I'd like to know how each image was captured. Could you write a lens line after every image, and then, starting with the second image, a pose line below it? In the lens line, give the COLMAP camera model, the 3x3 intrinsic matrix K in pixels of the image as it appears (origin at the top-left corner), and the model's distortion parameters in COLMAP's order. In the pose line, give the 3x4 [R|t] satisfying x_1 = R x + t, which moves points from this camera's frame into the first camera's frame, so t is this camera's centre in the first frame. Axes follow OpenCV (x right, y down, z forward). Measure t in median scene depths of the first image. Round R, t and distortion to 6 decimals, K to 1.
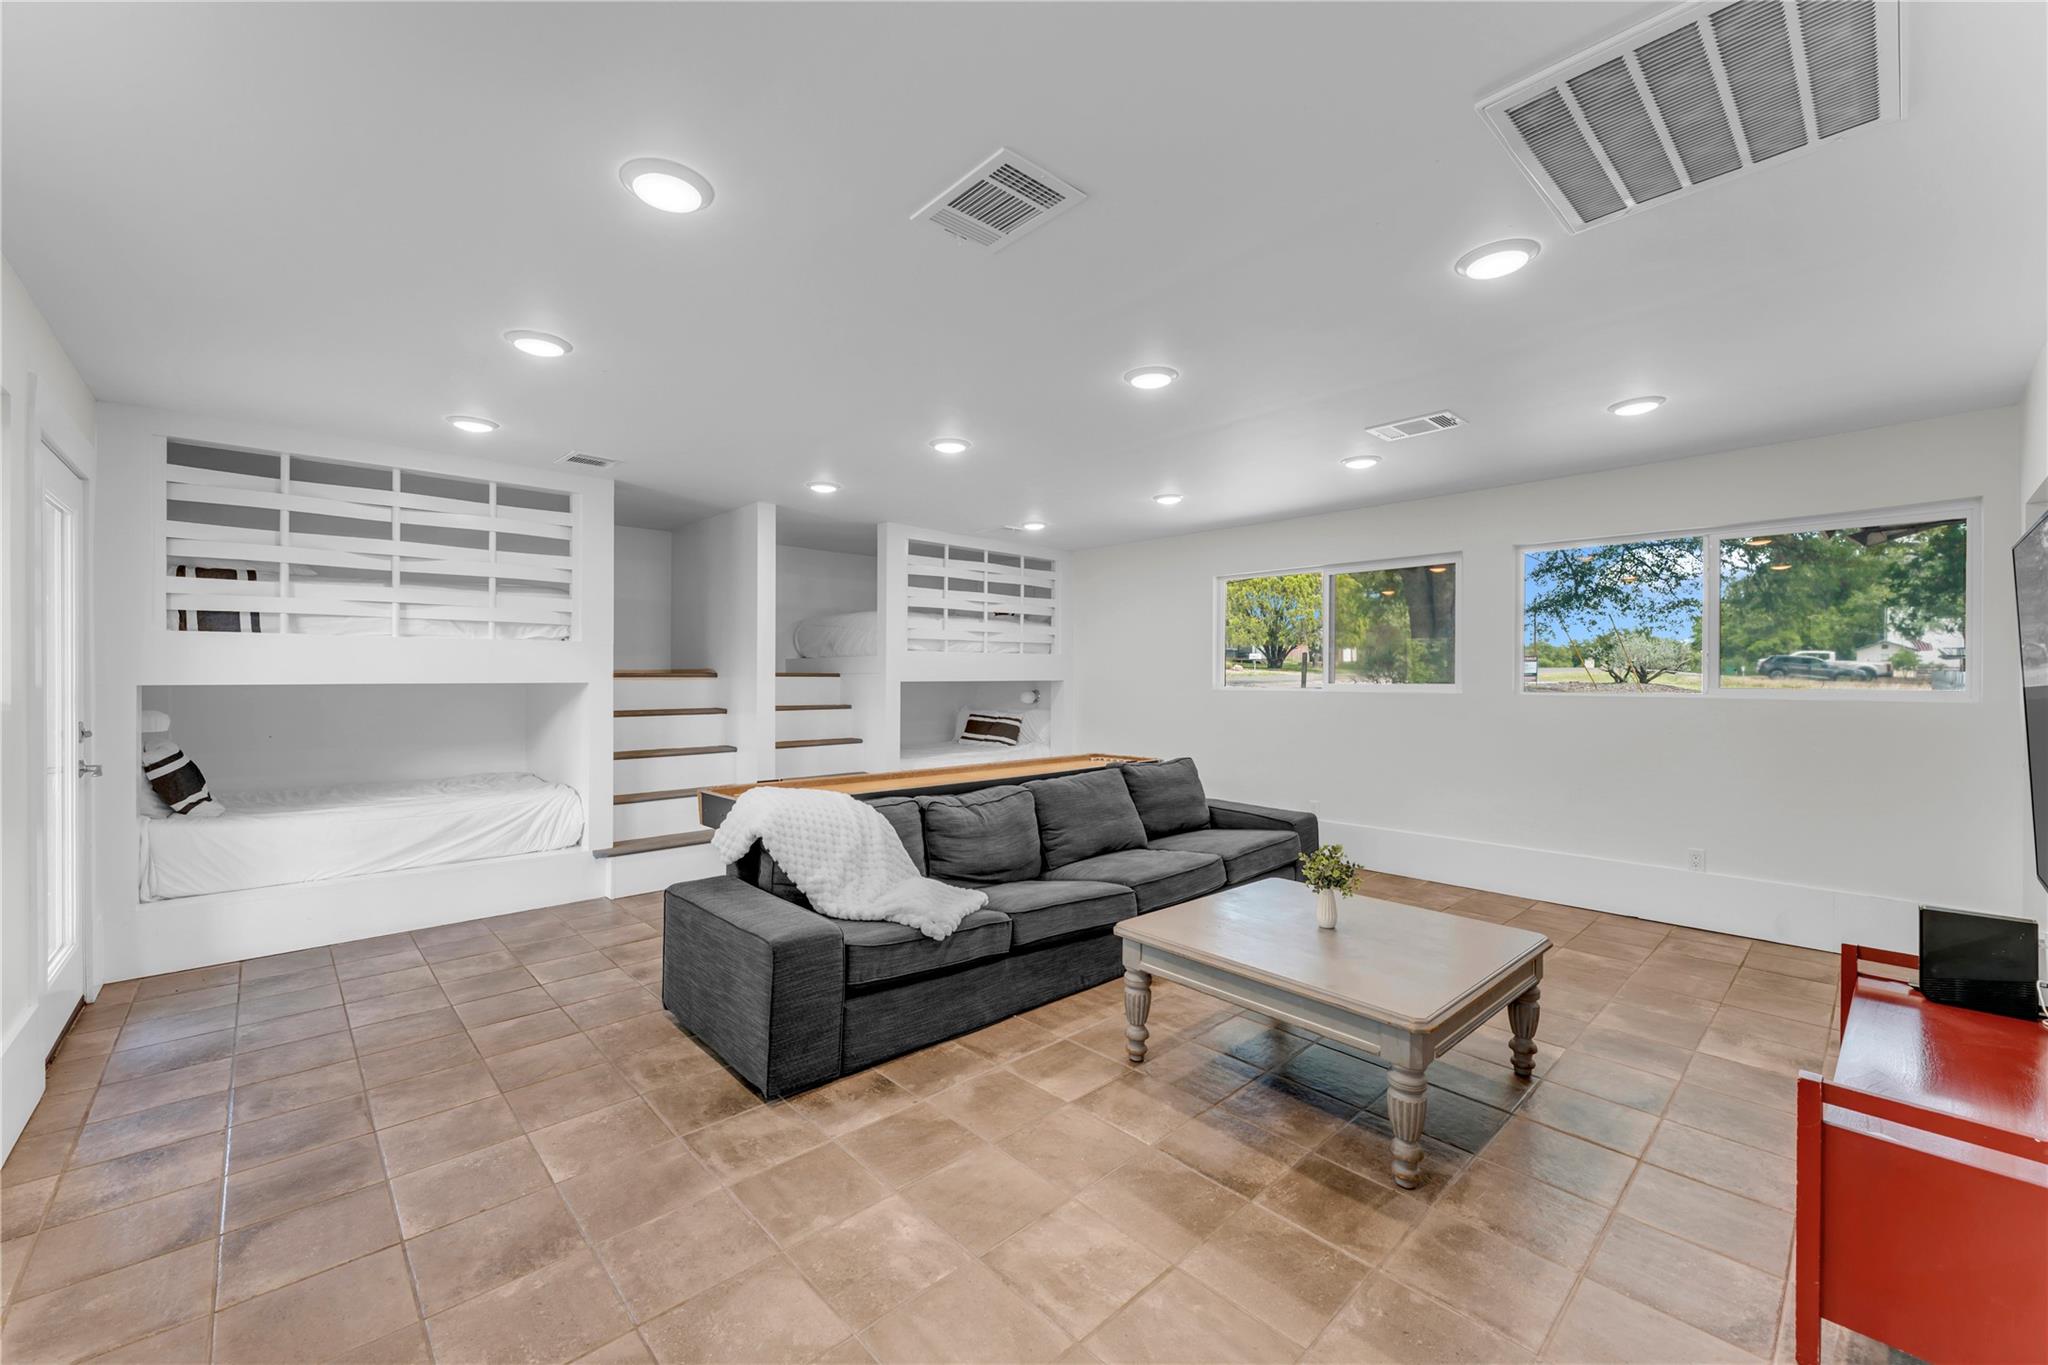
lens RADIAL K [[815.8, 0, 1019.2], [0, 815.8, 676.1], [0, 0, 1]] dist [-0.002202, -0.000150]
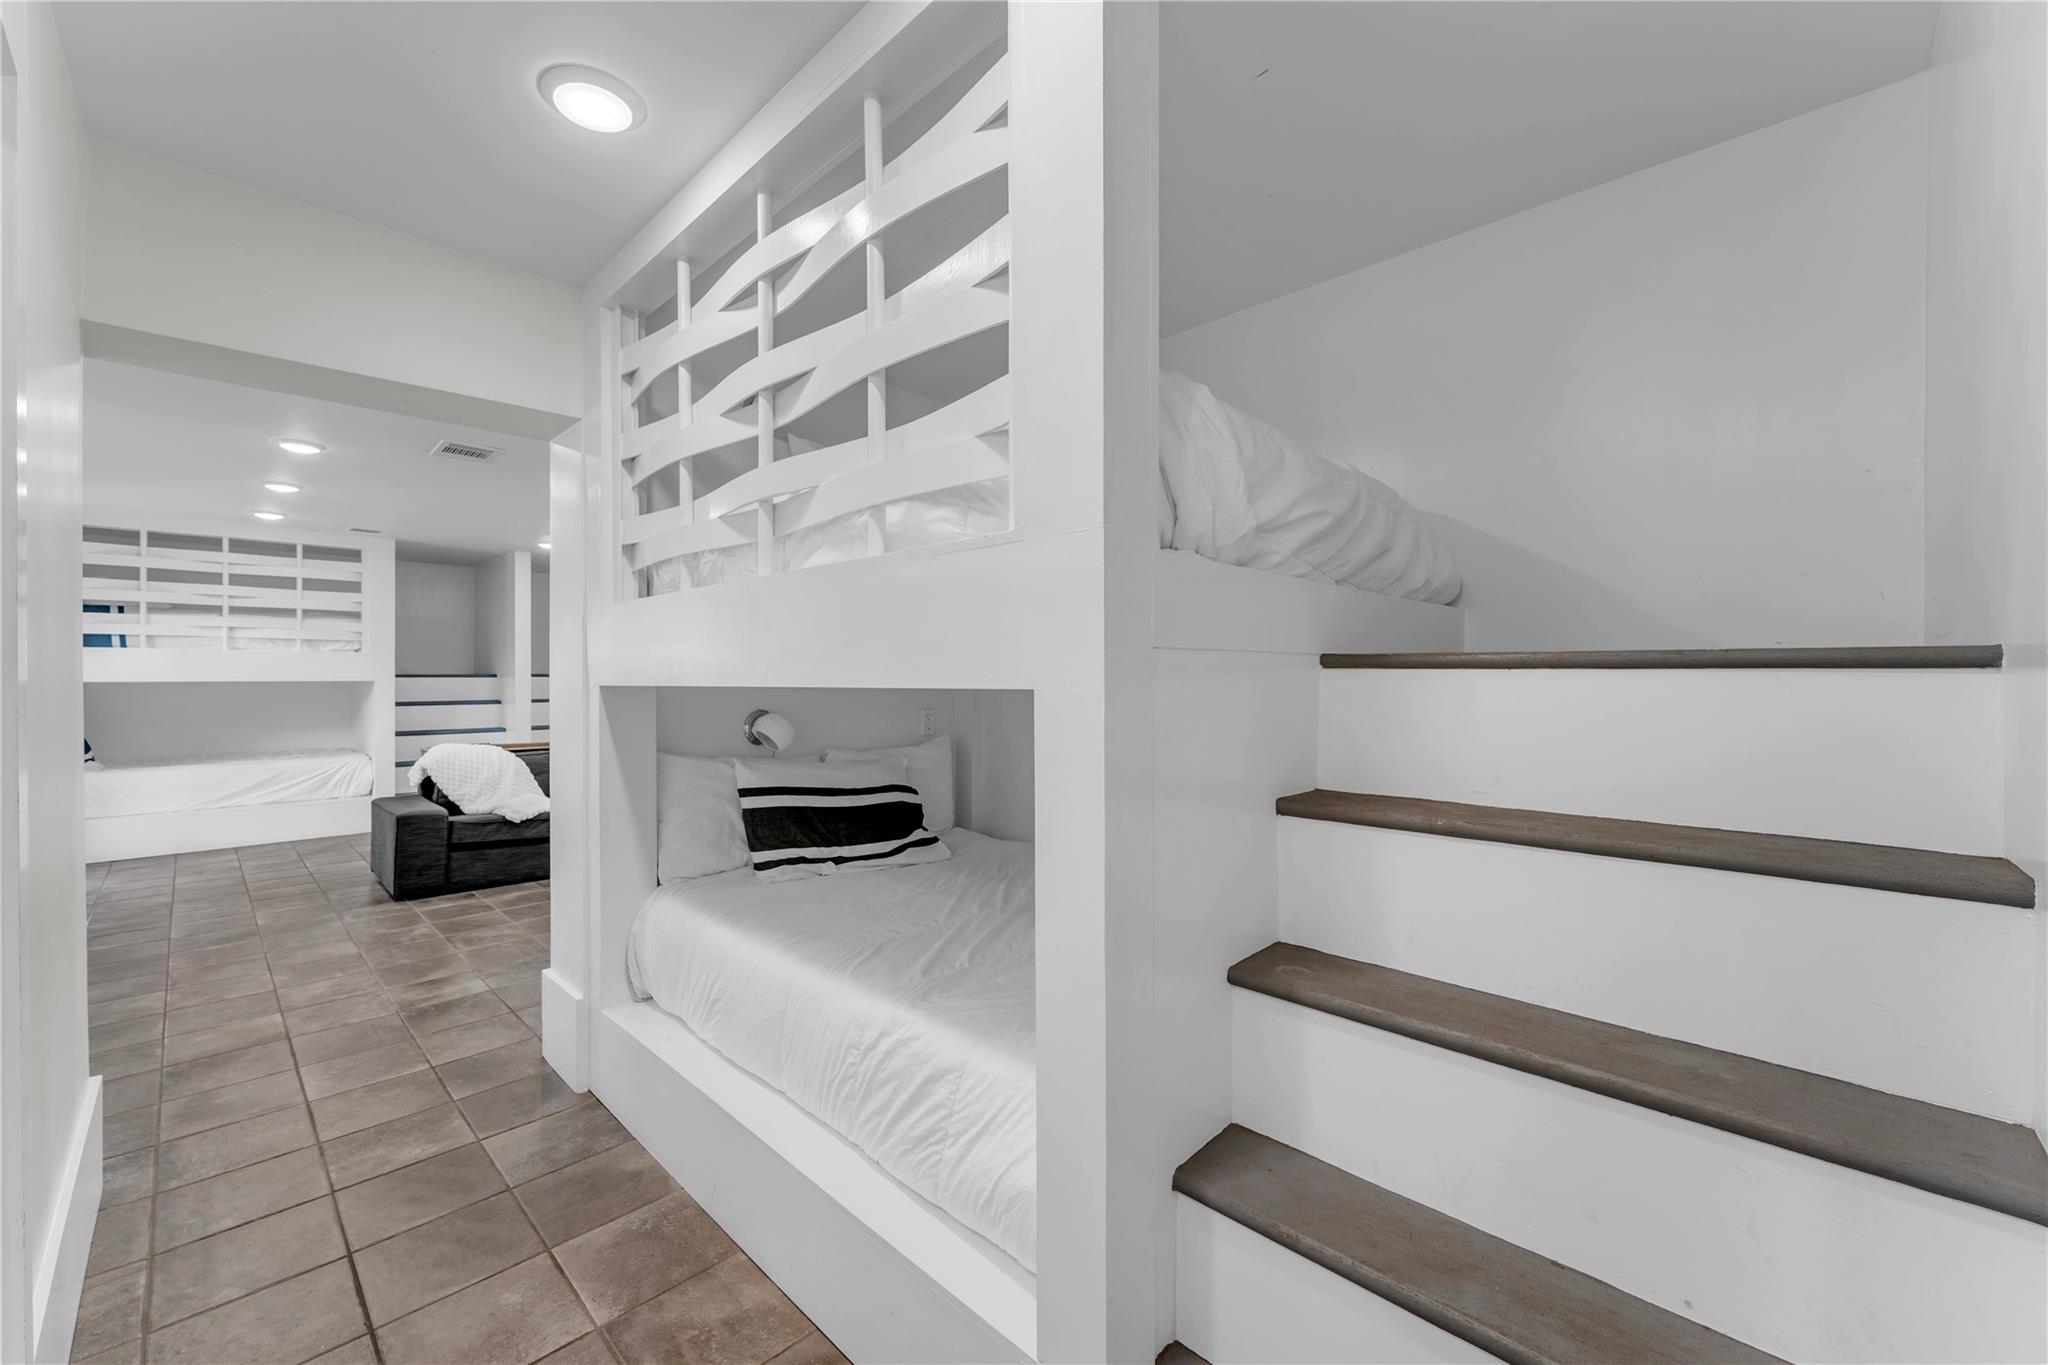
lens RADIAL K [[814.0, 0, 1024.0], [0, 814.0, 682.5], [0, 0, 1]] dist [-0.000223, -0.000036]
pose [[0.998492, 0.000885, 0.054890, 0.611664], [-0.001215, 0.999981, 0.005983, 0.000710], [-0.054884, -0.006041, 0.998474, -0.567040]]
